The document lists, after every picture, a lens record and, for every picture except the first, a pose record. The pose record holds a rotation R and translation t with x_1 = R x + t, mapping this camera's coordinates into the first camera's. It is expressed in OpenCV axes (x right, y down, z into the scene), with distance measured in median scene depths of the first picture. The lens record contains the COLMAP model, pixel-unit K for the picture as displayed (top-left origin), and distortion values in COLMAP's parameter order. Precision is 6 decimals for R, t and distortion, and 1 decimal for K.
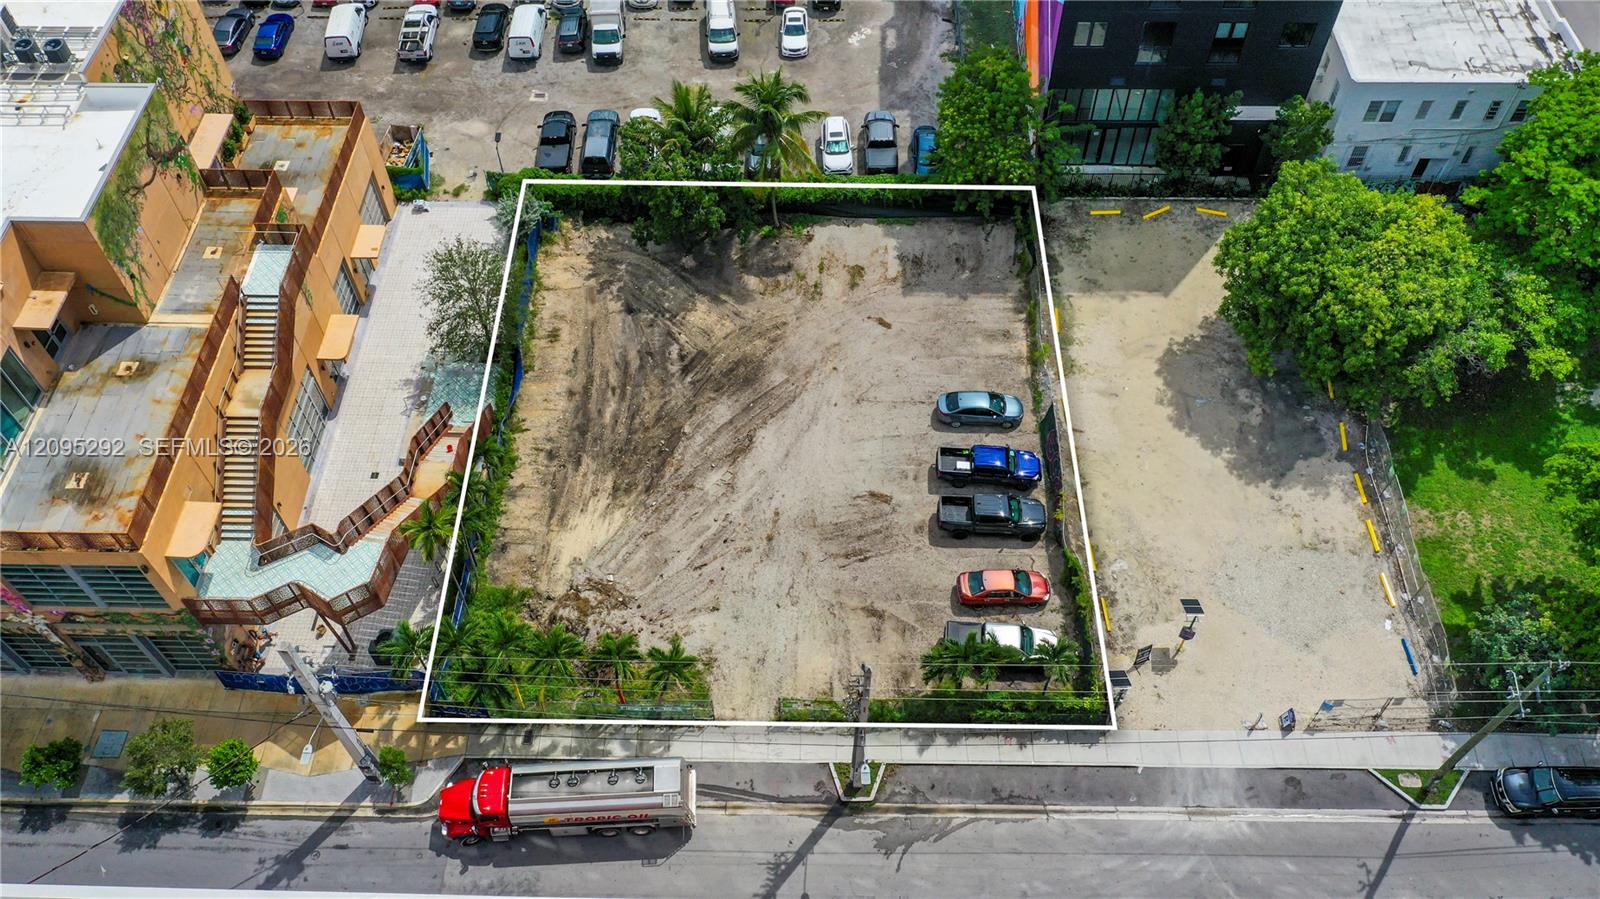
lens RADIAL K [[1256.0, 0, 800.0], [0, 1256.0, 449.5], [0, 0, 1]] dist [0.001904, 0.003345]
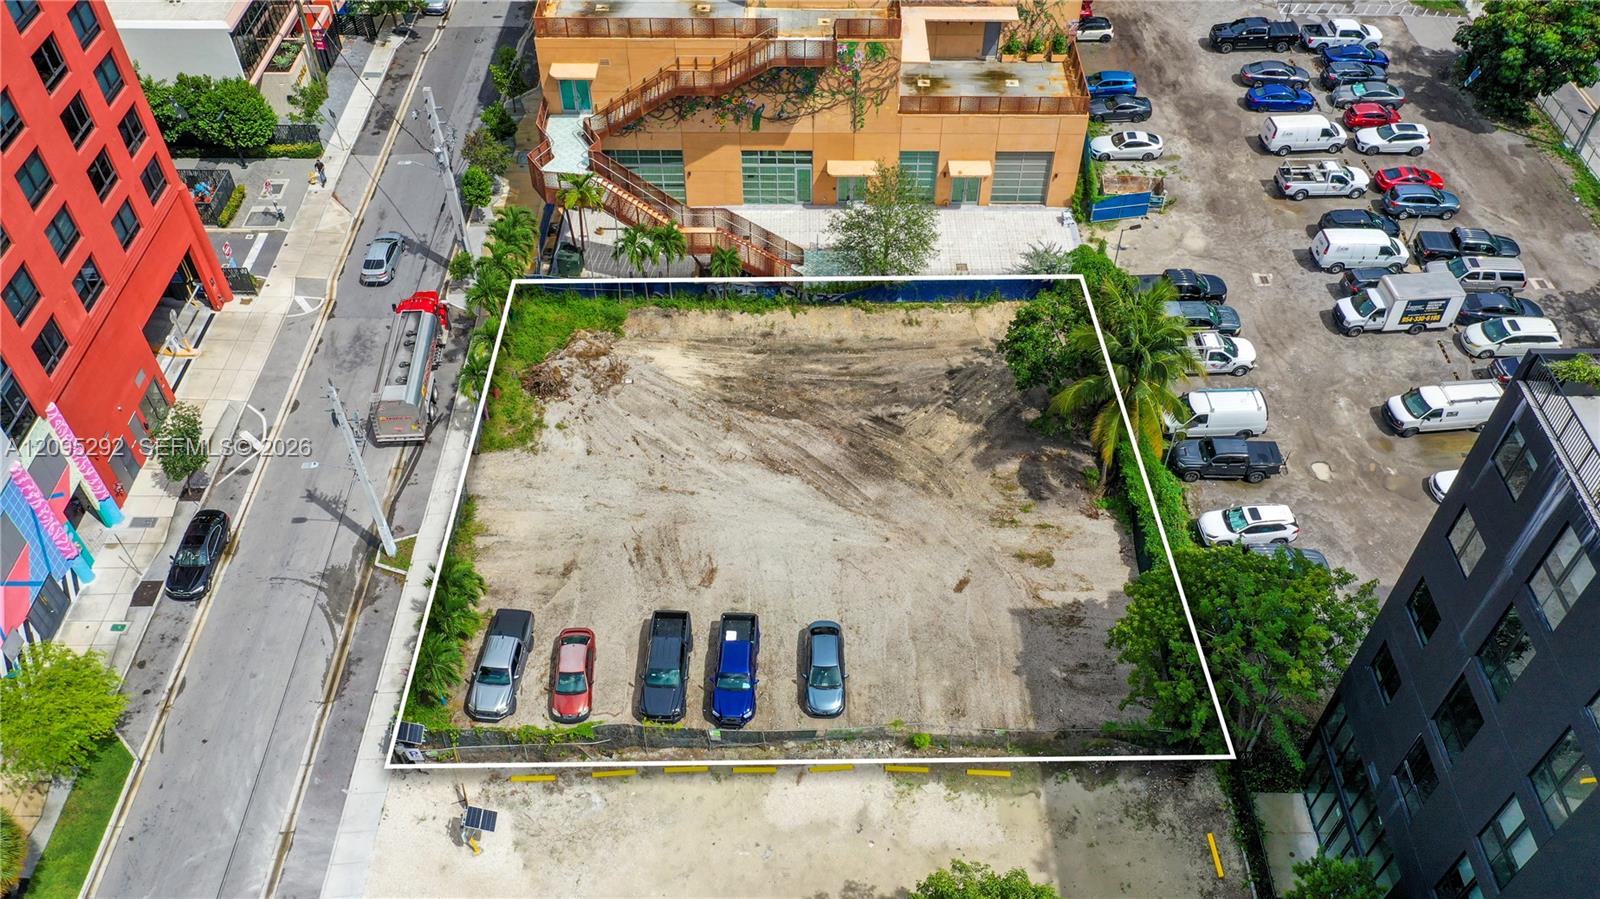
lens RADIAL K [[1256.0, 0, 800.0], [0, 1256.0, 449.5], [0, 0, 1]] dist [0.001904, 0.003345]
pose [[0.013595, 0.729751, -0.683578, 0.629138], [-0.802409, 0.415874, 0.428006, -0.451648], [0.596620, 0.542690, 0.591212, 0.440225]]
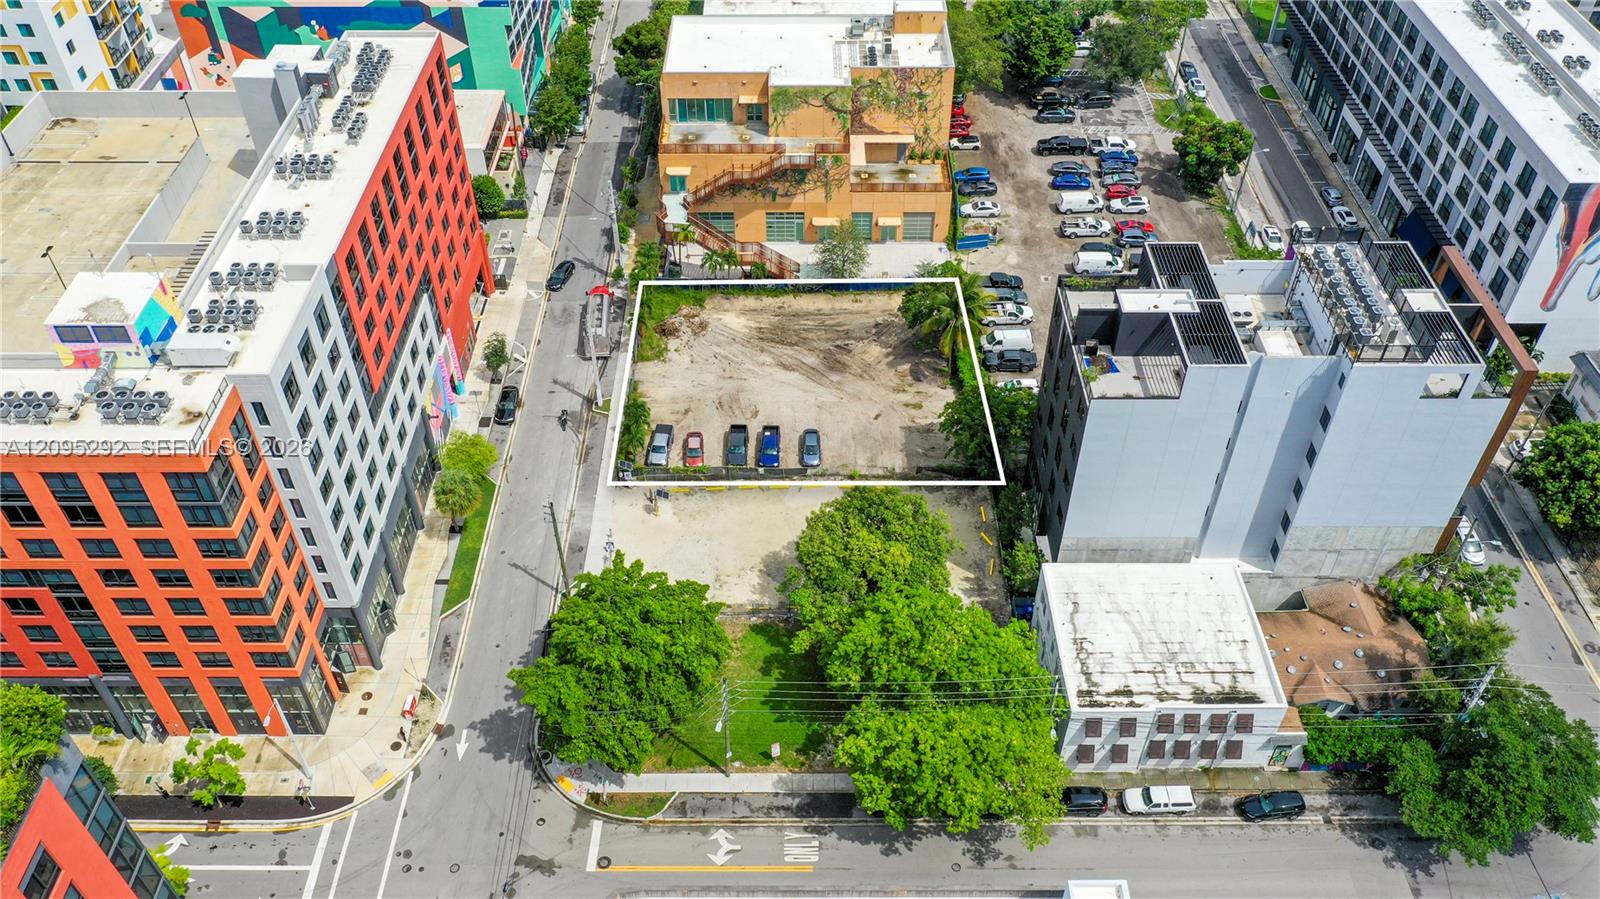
lens RADIAL K [[1256.0, 0, 800.0], [0, 1256.0, 449.5], [0, 0, 1]] dist [0.001904, 0.003345]
pose [[0.020423, 0.688709, -0.724750, 1.488681], [-0.801585, 0.444521, 0.399827, -0.758058], [0.597531, 0.572784, 0.561137, -0.003277]]
